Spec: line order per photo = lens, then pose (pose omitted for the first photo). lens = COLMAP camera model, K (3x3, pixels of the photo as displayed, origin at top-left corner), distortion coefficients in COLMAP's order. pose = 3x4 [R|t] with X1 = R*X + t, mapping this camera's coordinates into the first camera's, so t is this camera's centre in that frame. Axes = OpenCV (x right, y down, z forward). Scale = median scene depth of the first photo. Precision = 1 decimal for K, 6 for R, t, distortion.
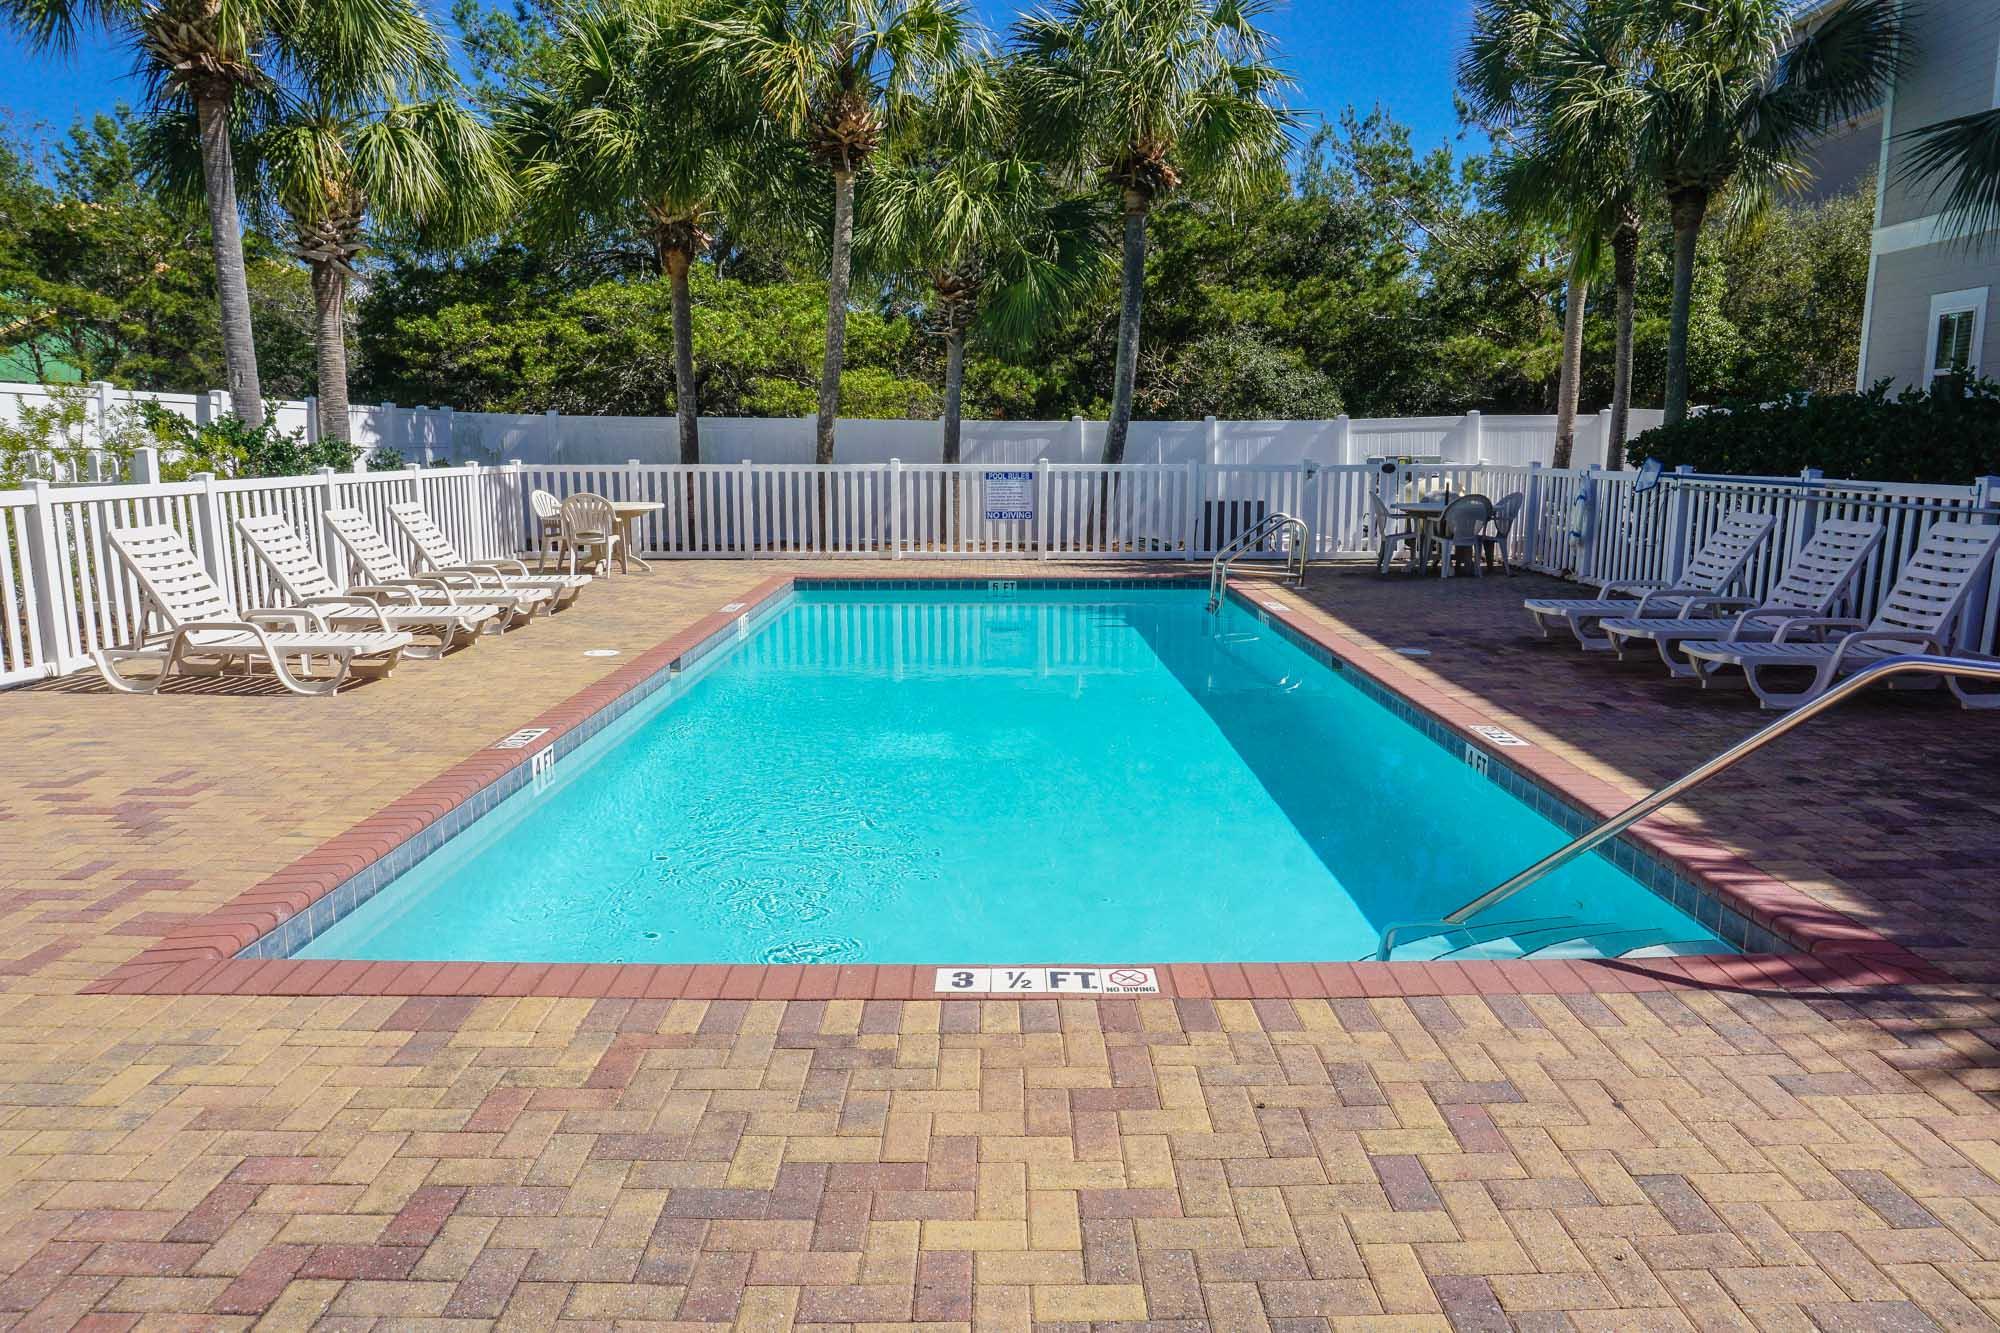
lens RADIAL K [[1406.1, 0, 1002.0], [0, 1406.1, 667.2], [0, 0, 1]] dist [-0.047692, 0.032766]
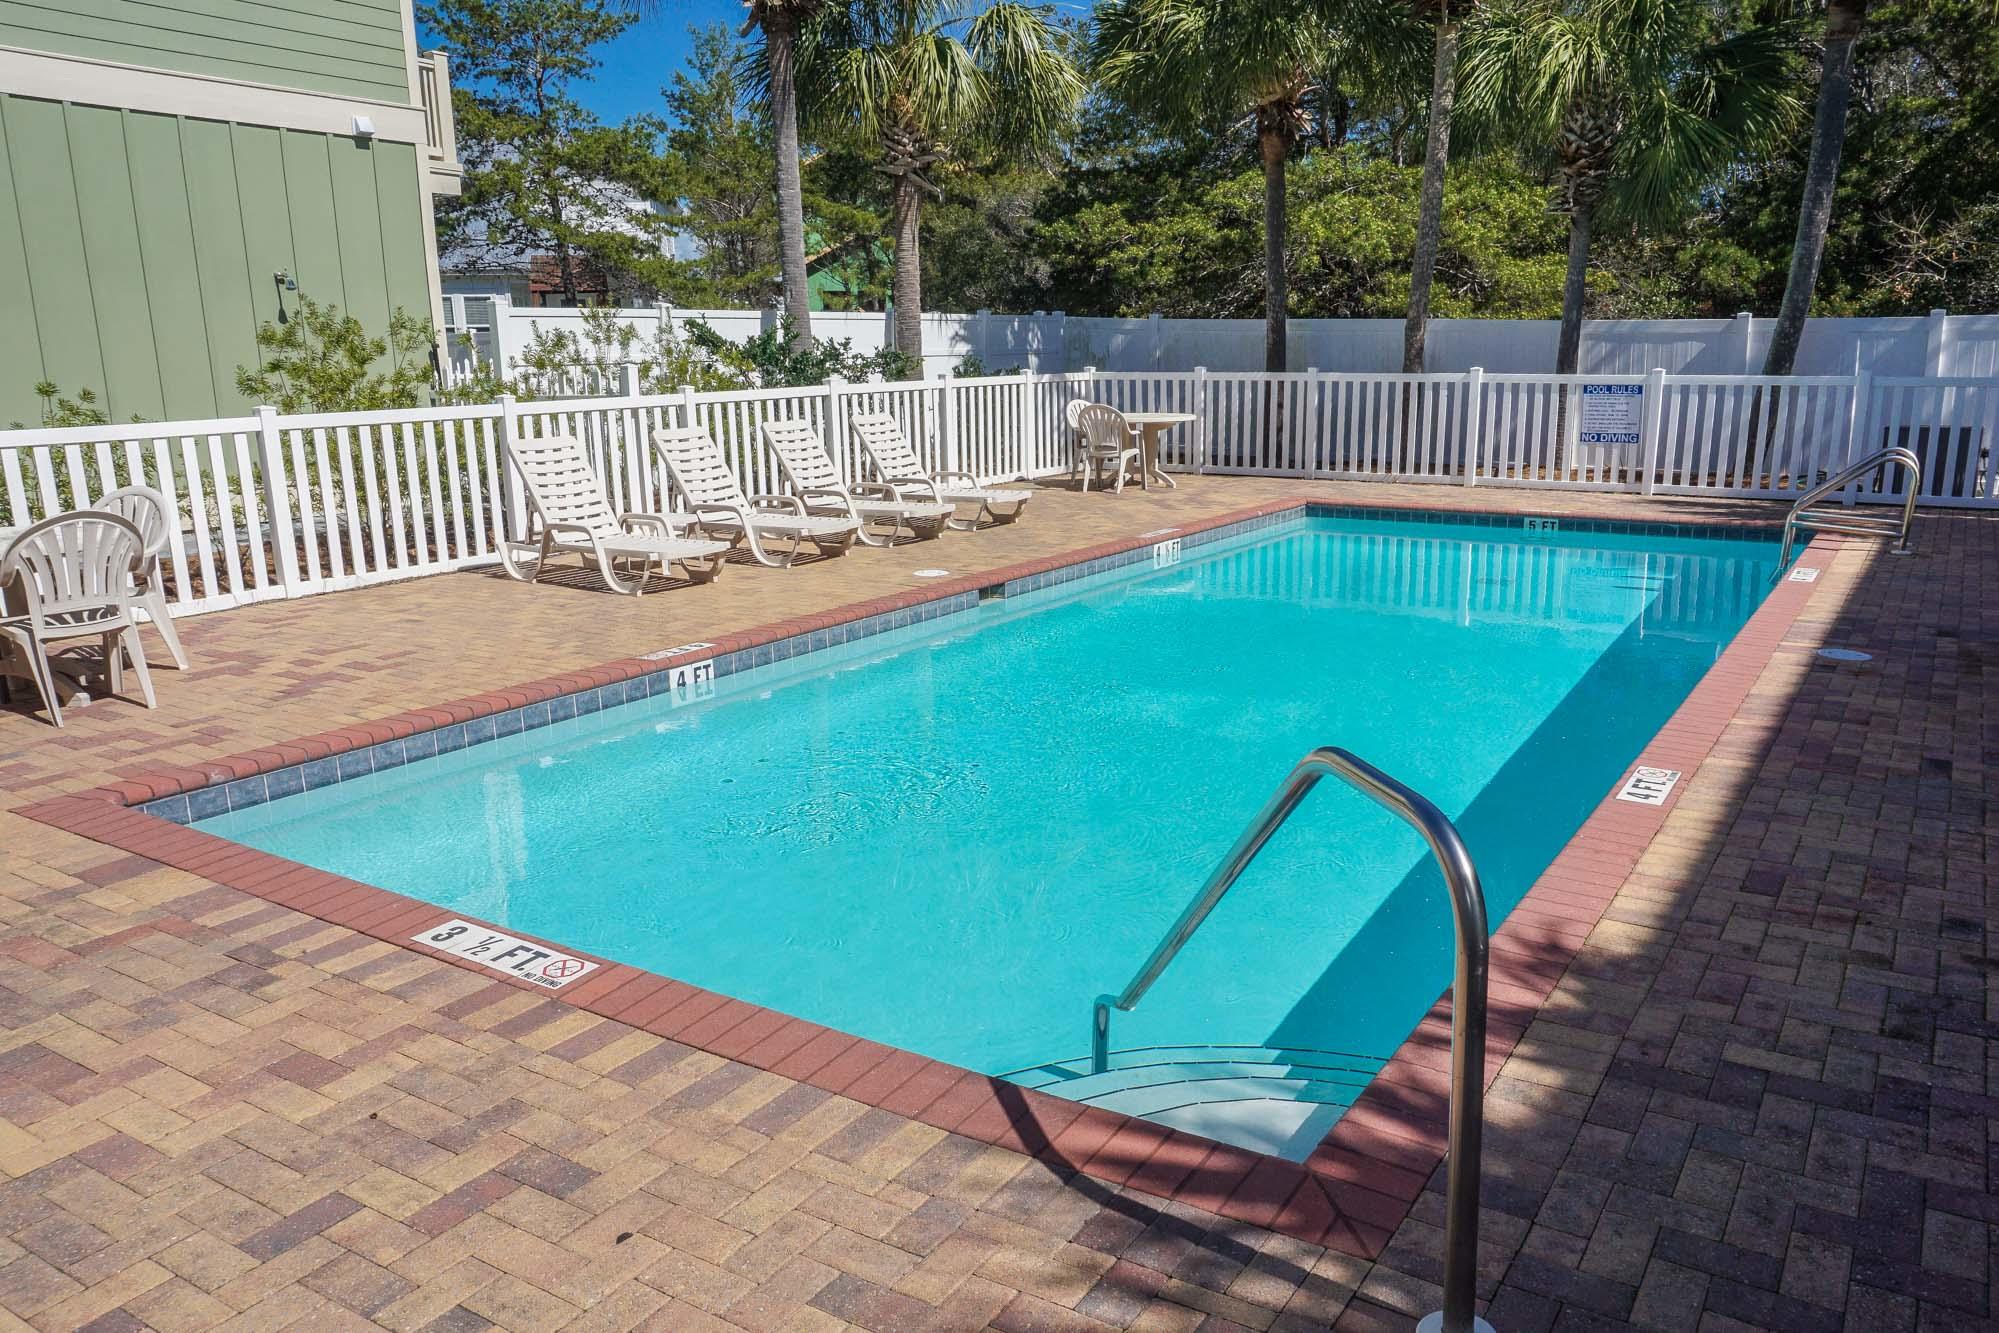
lens RADIAL K [[1479.1, 0, 992.5], [0, 1479.1, 733.5], [0, 0, 1]] dist [-0.037694, 0.012933]
pose [[0.833275, 0.132146, -0.536833, 0.198152], [-0.075046, 0.989062, 0.126980, -0.020067], [0.547742, -0.065523, 0.834078, 0.077548]]
